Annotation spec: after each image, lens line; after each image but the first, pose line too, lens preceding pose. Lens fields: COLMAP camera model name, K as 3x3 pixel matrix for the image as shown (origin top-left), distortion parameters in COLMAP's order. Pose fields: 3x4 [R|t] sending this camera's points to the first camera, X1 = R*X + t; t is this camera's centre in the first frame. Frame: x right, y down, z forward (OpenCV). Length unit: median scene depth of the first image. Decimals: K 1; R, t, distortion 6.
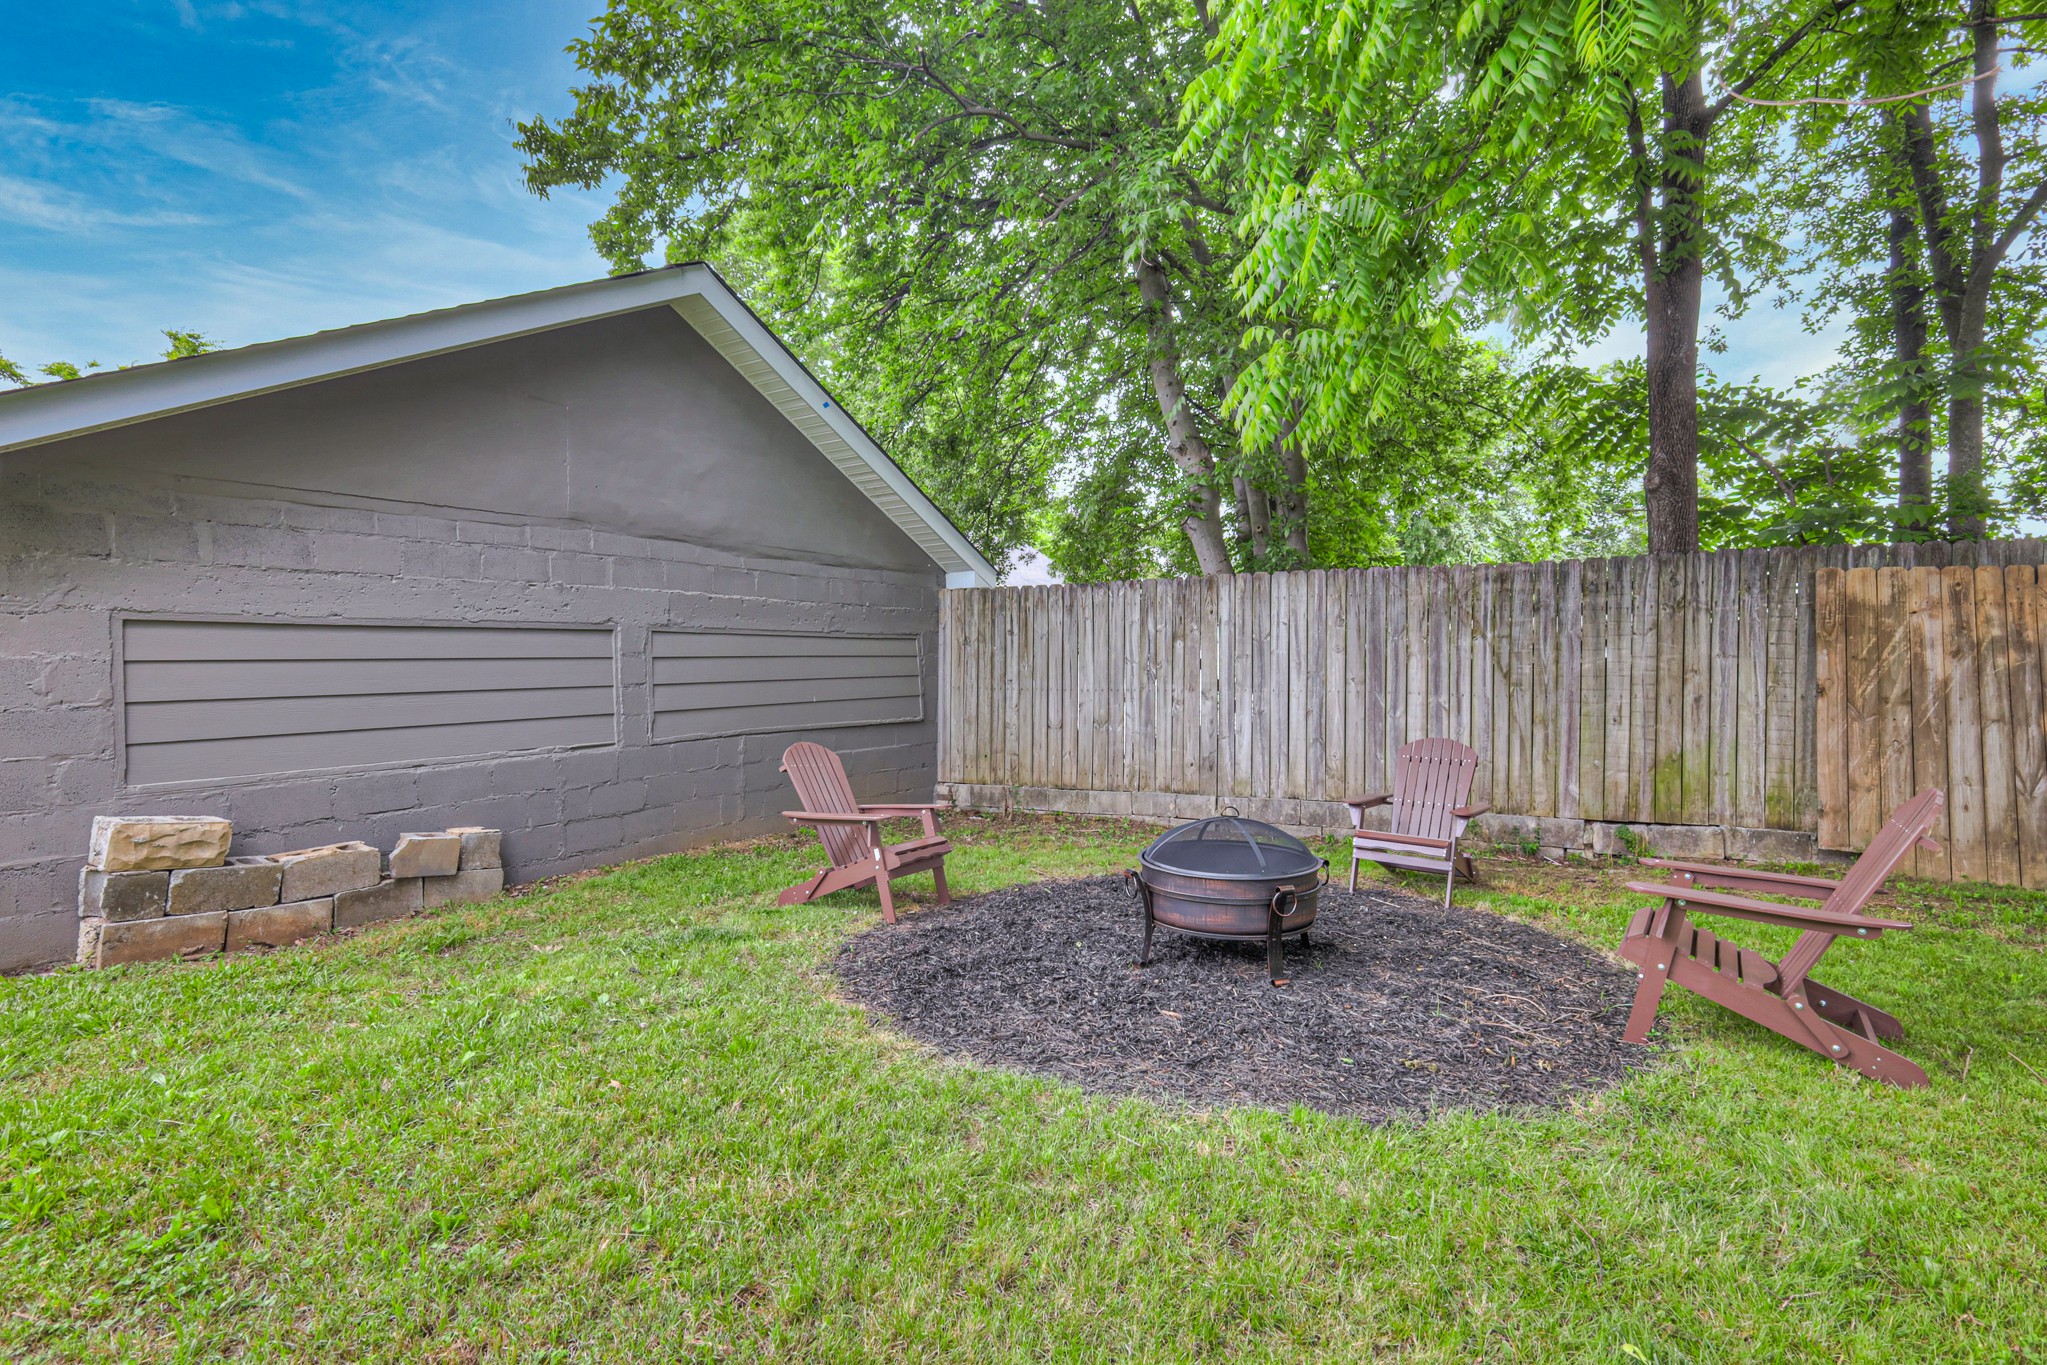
lens RADIAL K [[885.9, 0, 1023.5], [0, 885.9, 682.5], [0, 0, 1]] dist [0.001621, -0.000024]
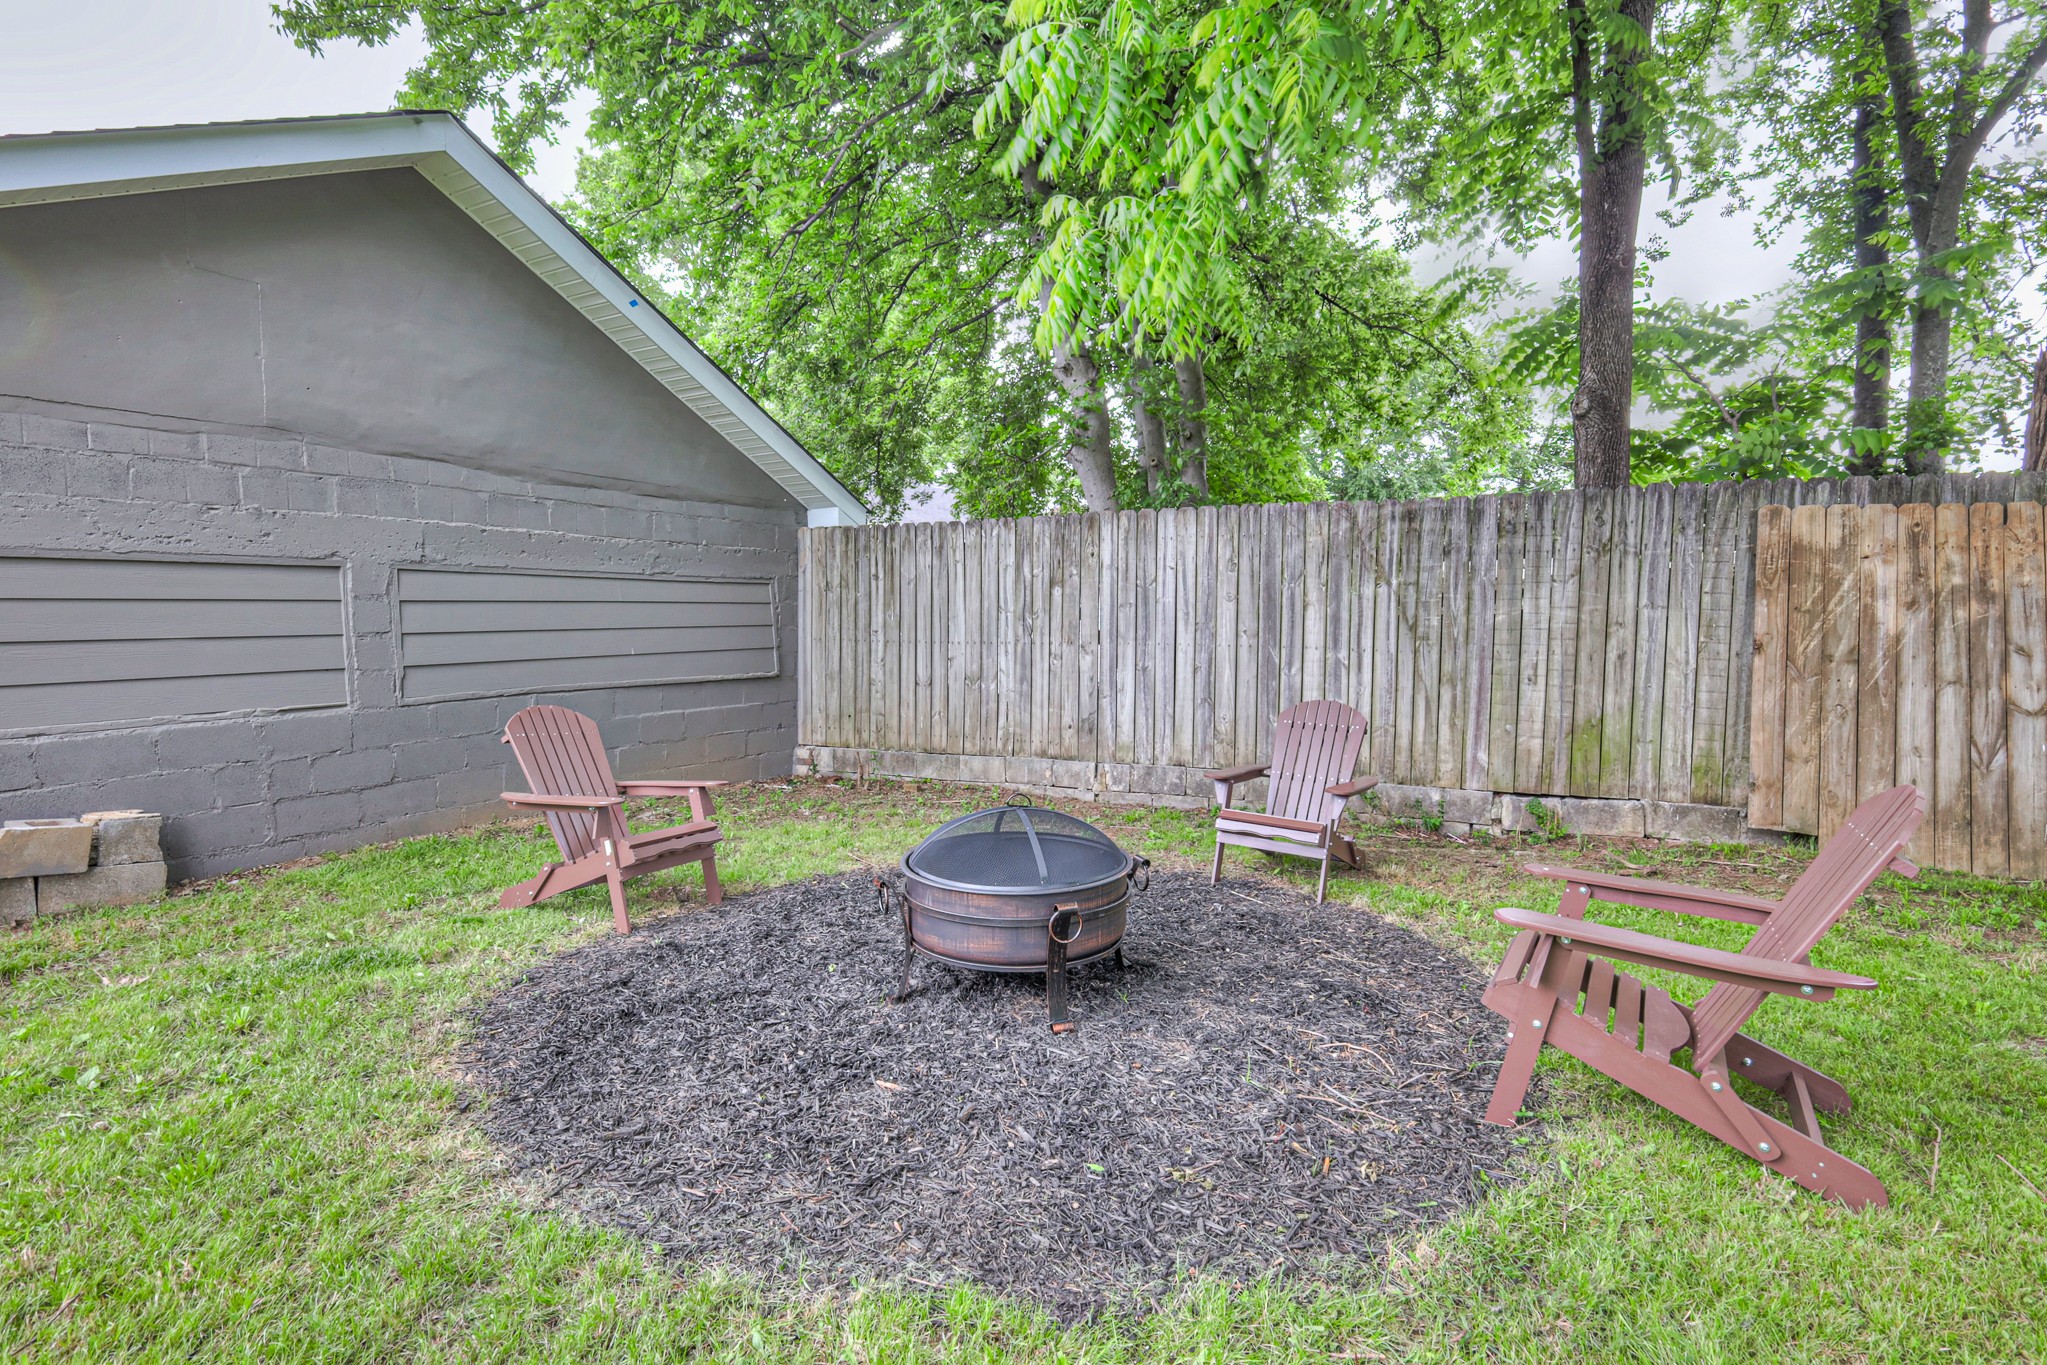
lens RADIAL K [[897.1, 0, 1008.8], [0, 897.1, 673.7], [0, 0, 1]] dist [0.002640, -0.000156]
pose [[0.999199, 0.003023, 0.039915, 0.121877], [-0.004765, 0.999037, 0.043626, 0.000477], [-0.039745, -0.043781, 0.998250, 0.139481]]
